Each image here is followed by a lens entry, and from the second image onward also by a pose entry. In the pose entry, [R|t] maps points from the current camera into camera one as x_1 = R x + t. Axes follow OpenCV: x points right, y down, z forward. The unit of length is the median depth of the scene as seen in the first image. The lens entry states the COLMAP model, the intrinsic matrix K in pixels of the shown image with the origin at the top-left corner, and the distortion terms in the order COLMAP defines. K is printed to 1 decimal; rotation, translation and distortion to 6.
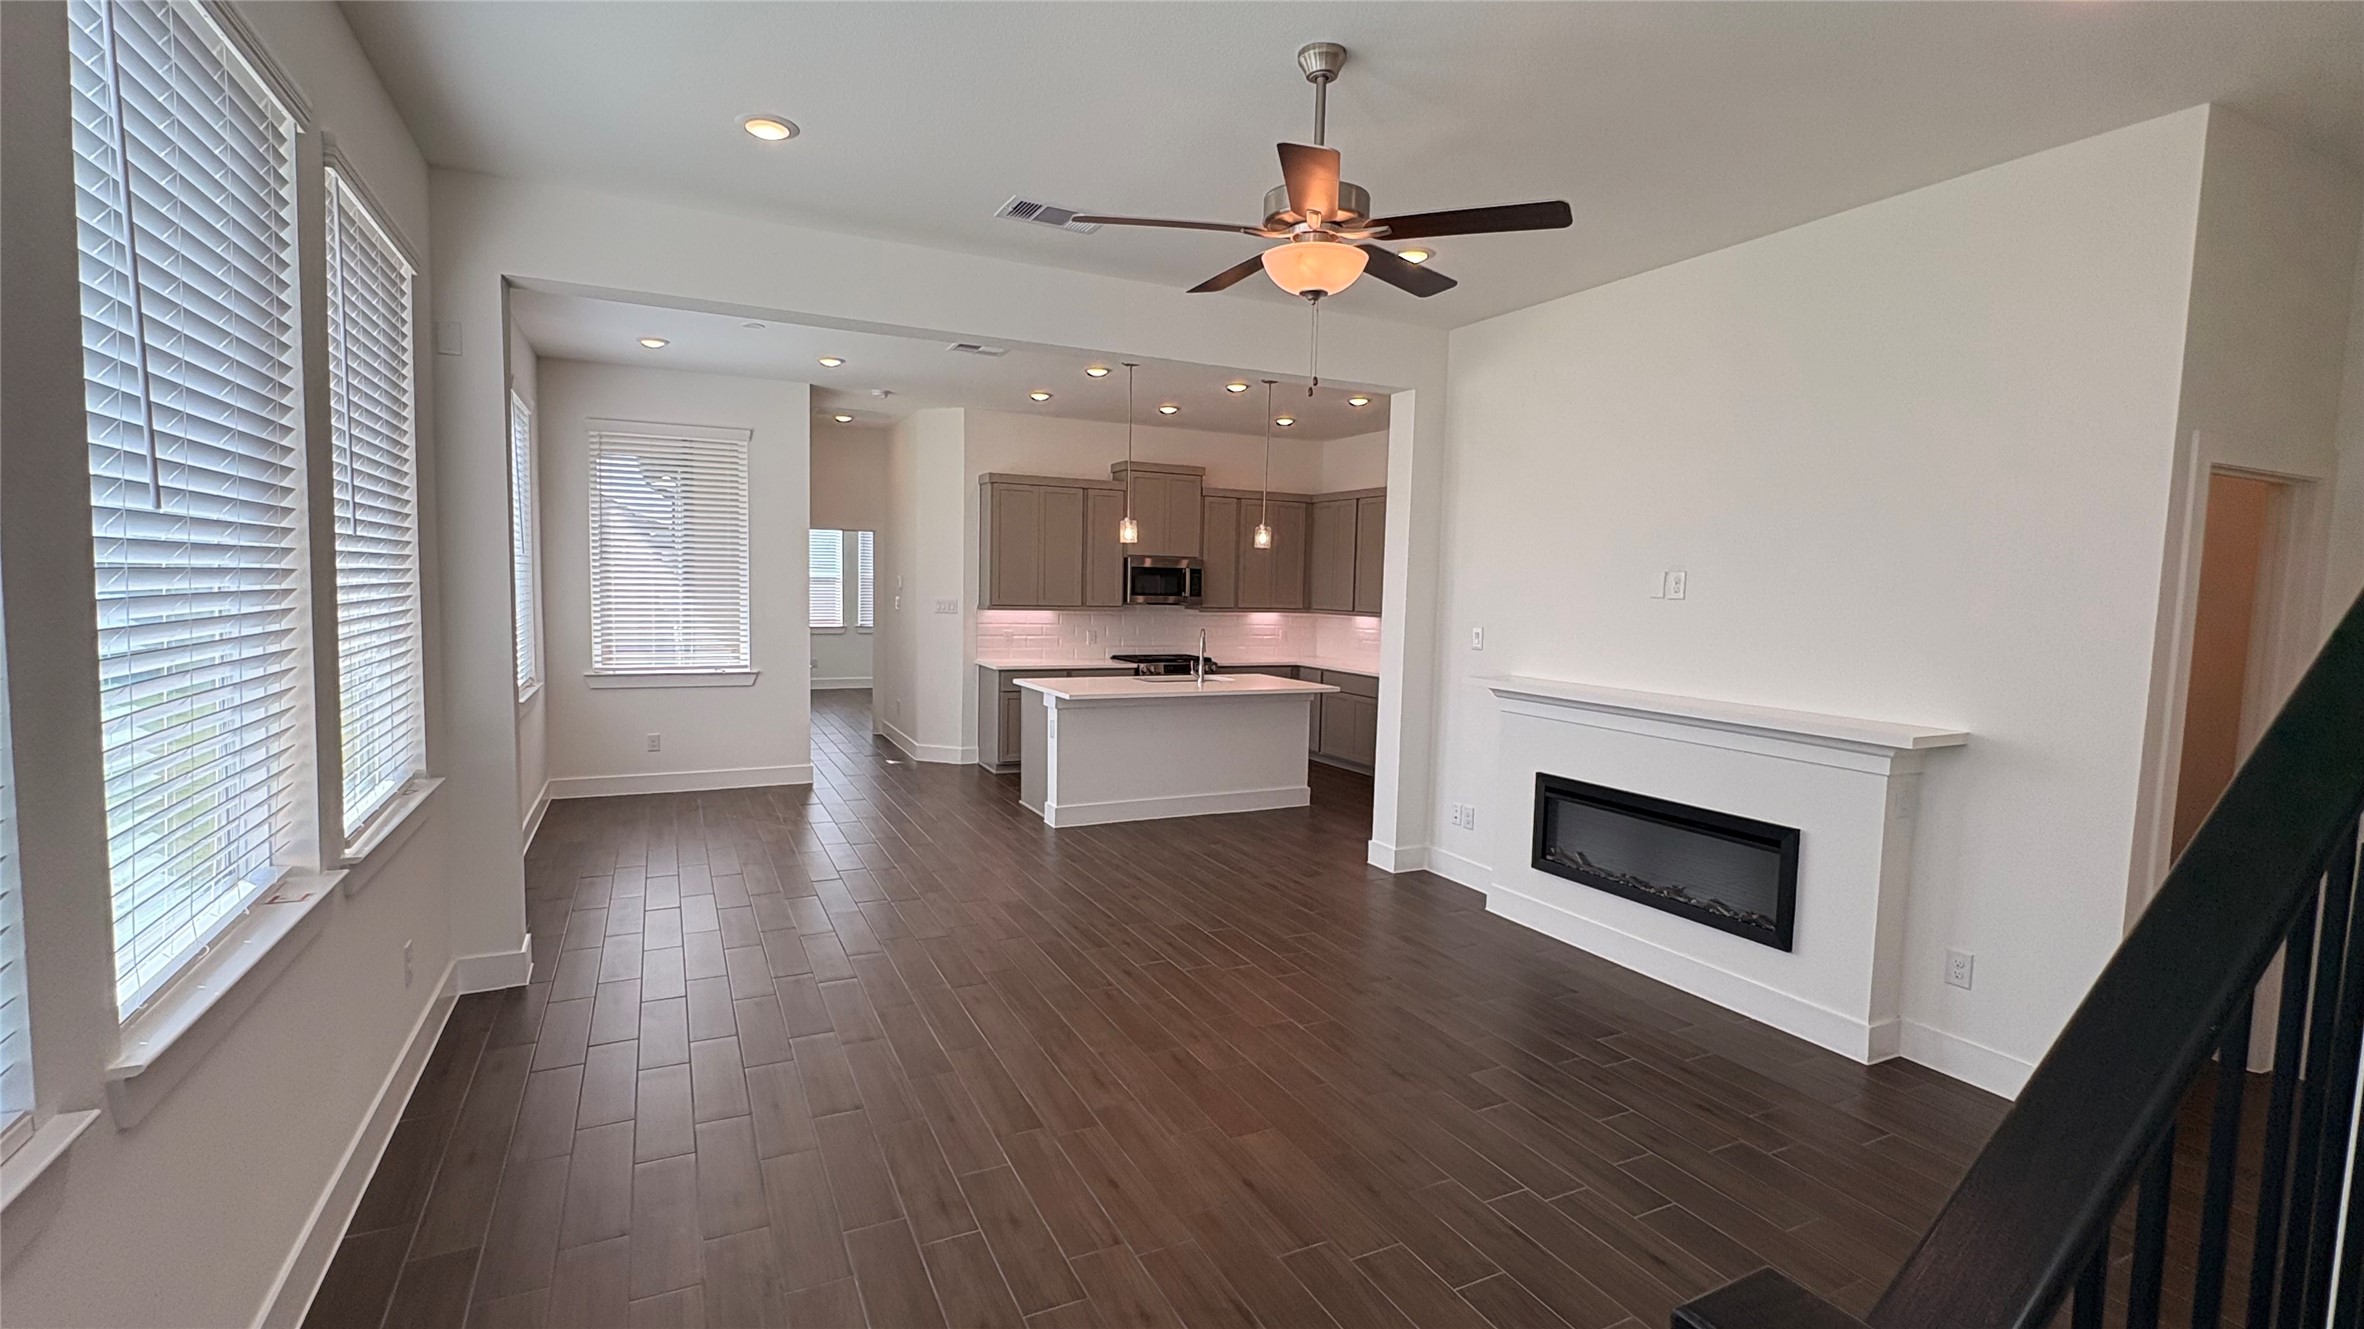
lens RADIAL K [[1054.7, 0, 1183.0], [0, 1054.7, 665.2], [0, 0, 1]] dist [-0.000229, 0.001279]
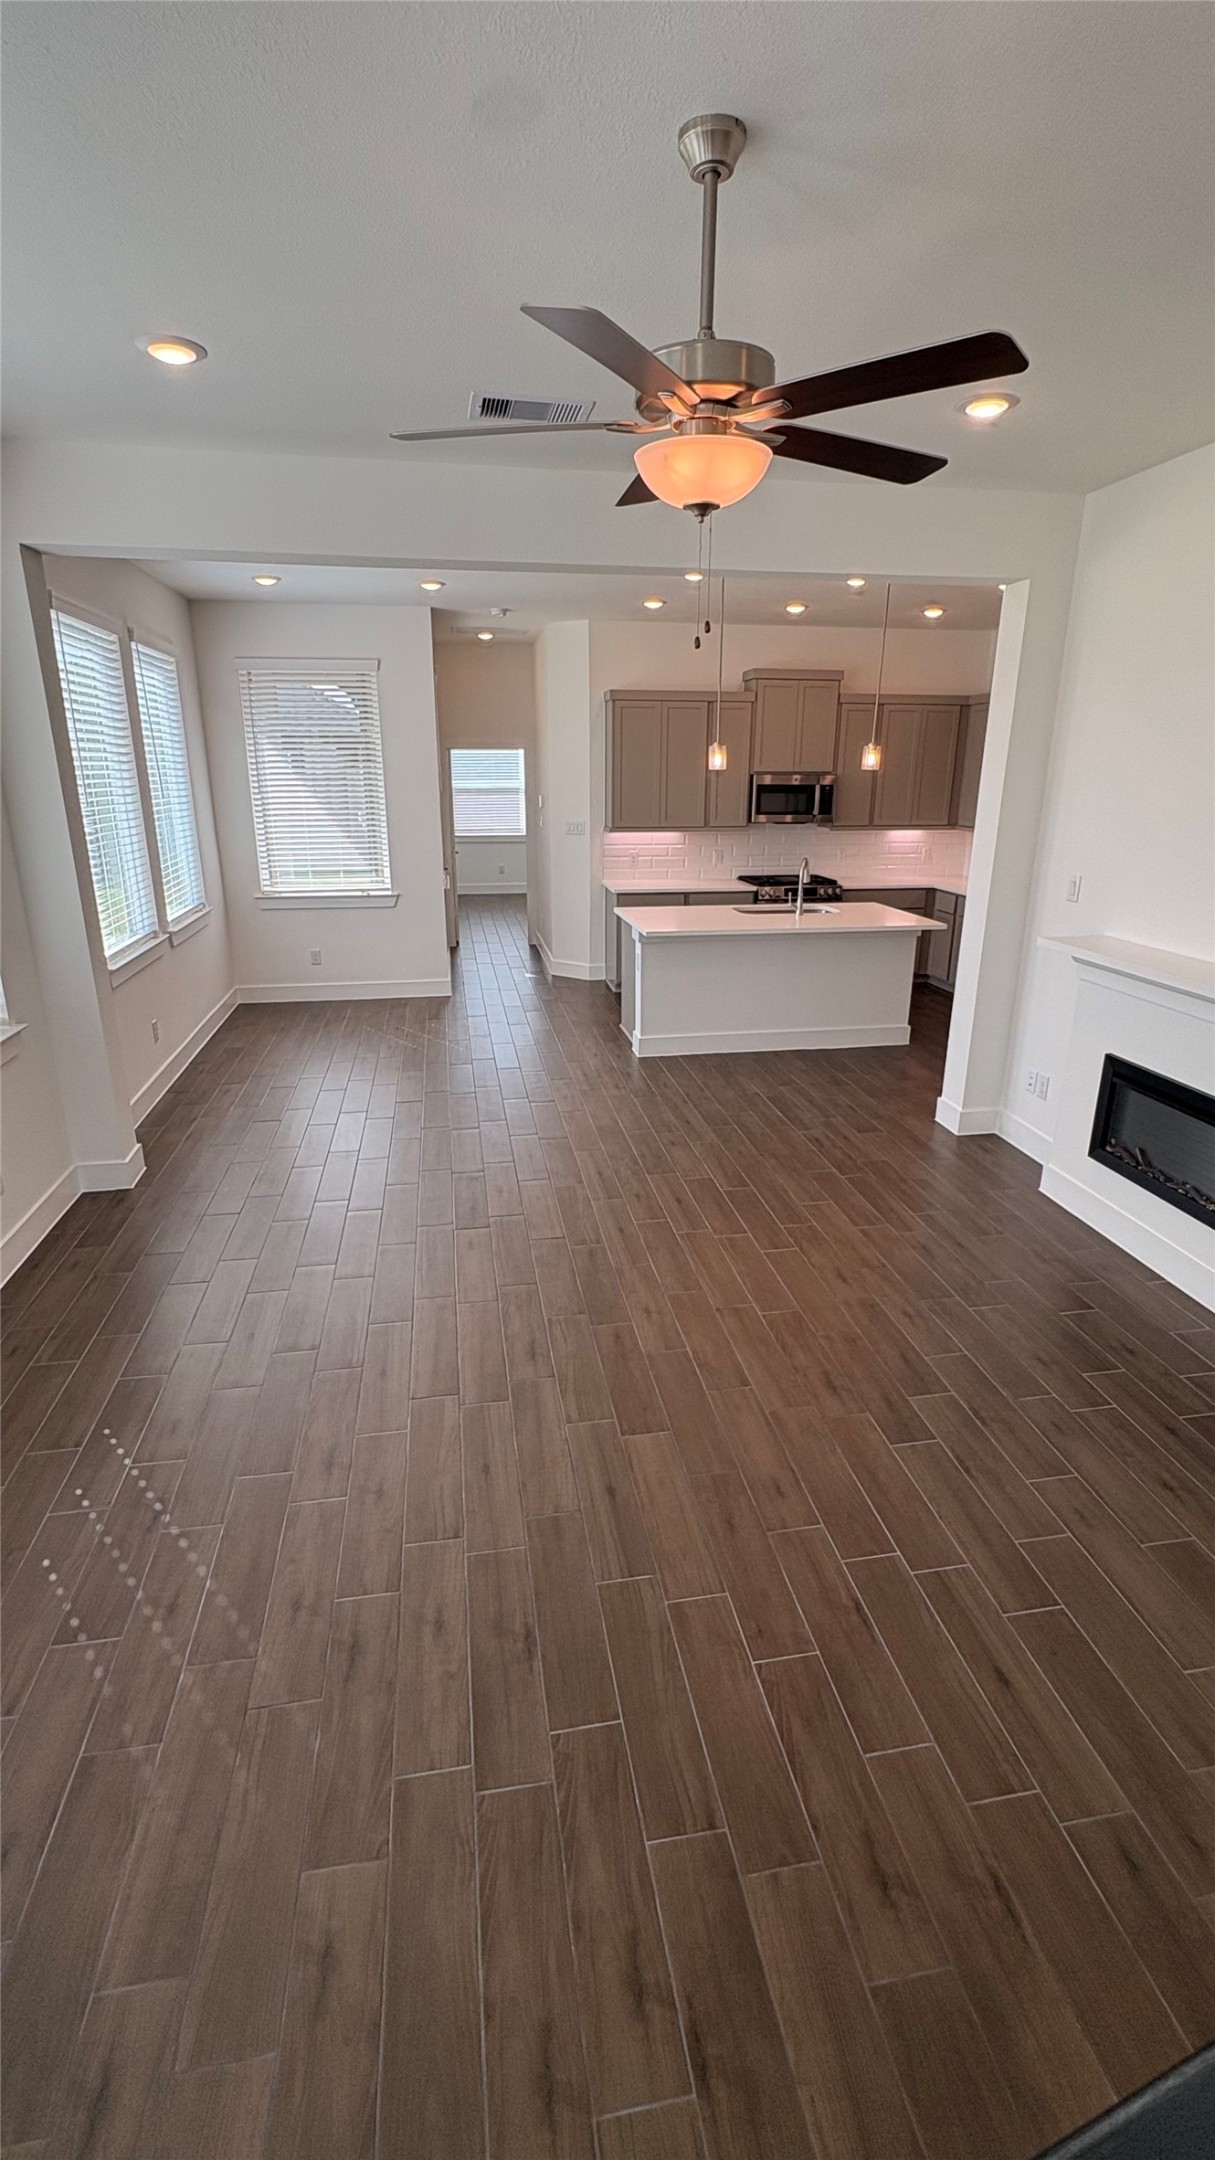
lens RADIAL K [[963.6, 0, 609.4], [0, 963.6, 1083.3], [0, 0, 1]] dist [-0.000229, 0.001279]
pose [[0.957126, 0.070754, -0.280899, 0.138821], [-0.003133, 0.972183, 0.234204, -0.050611], [0.289656, -0.223282, 0.930723, 0.107336]]
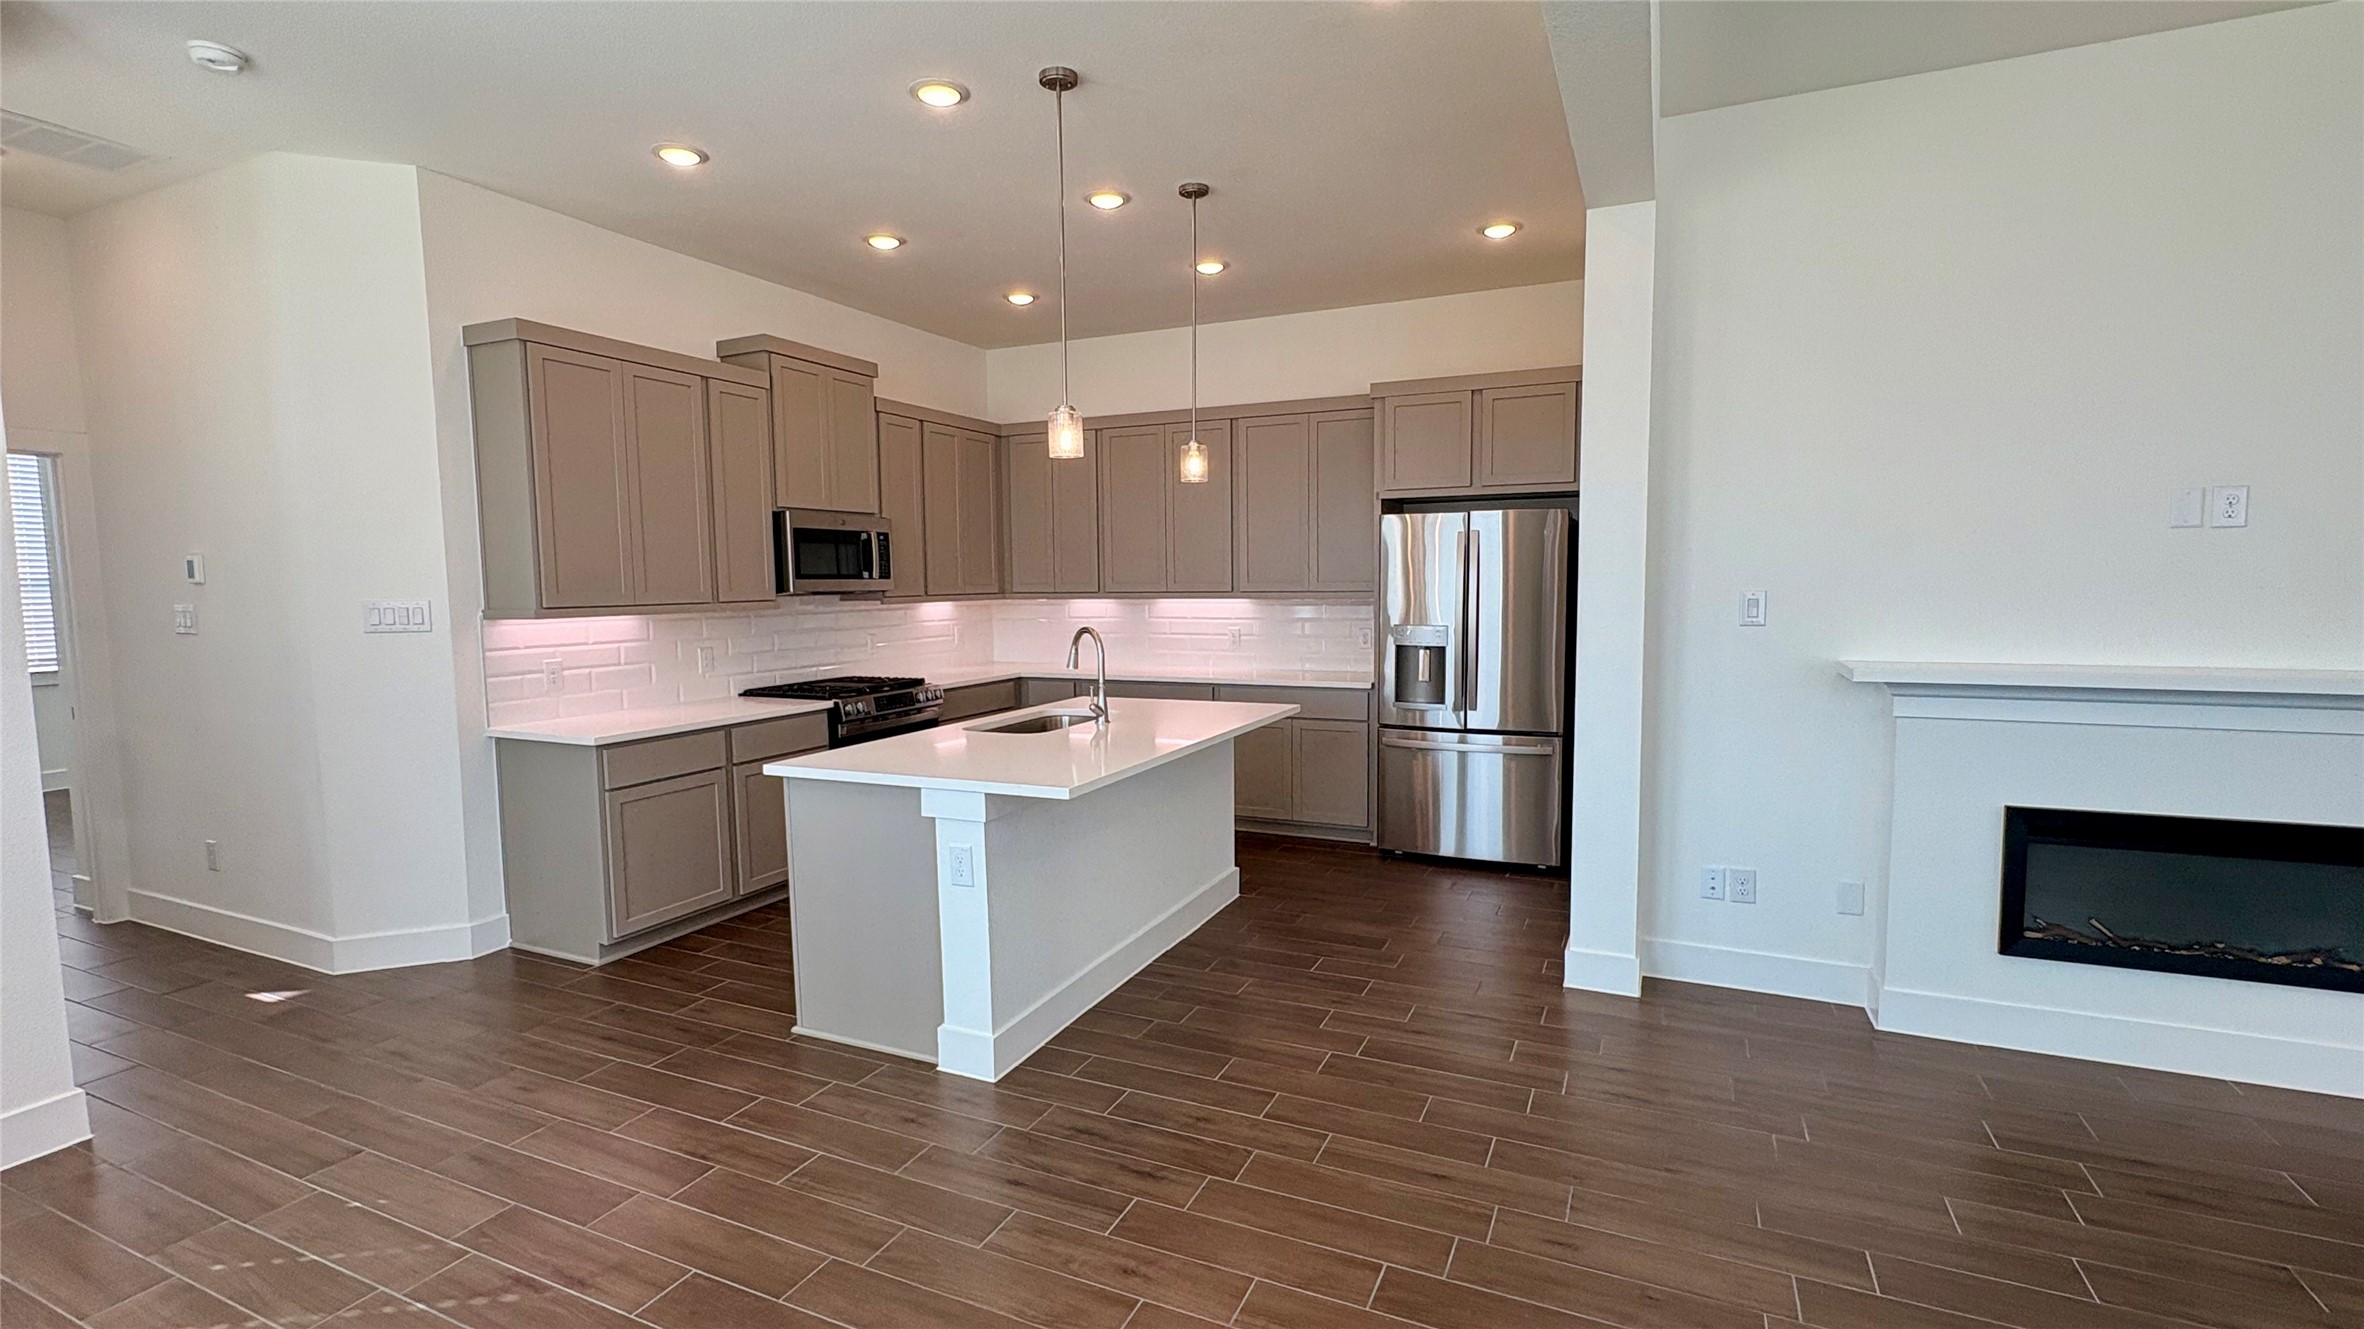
lens RADIAL K [[1054.7, 0, 1184.2], [0, 1054.7, 665.4], [0, 0, 1]] dist [-0.000229, 0.001279]
pose [[0.777105, -0.086138, 0.623449, -0.370412], [0.079192, 0.996100, 0.038915, -0.040452], [-0.624369, 0.019131, 0.780895, 0.673131]]
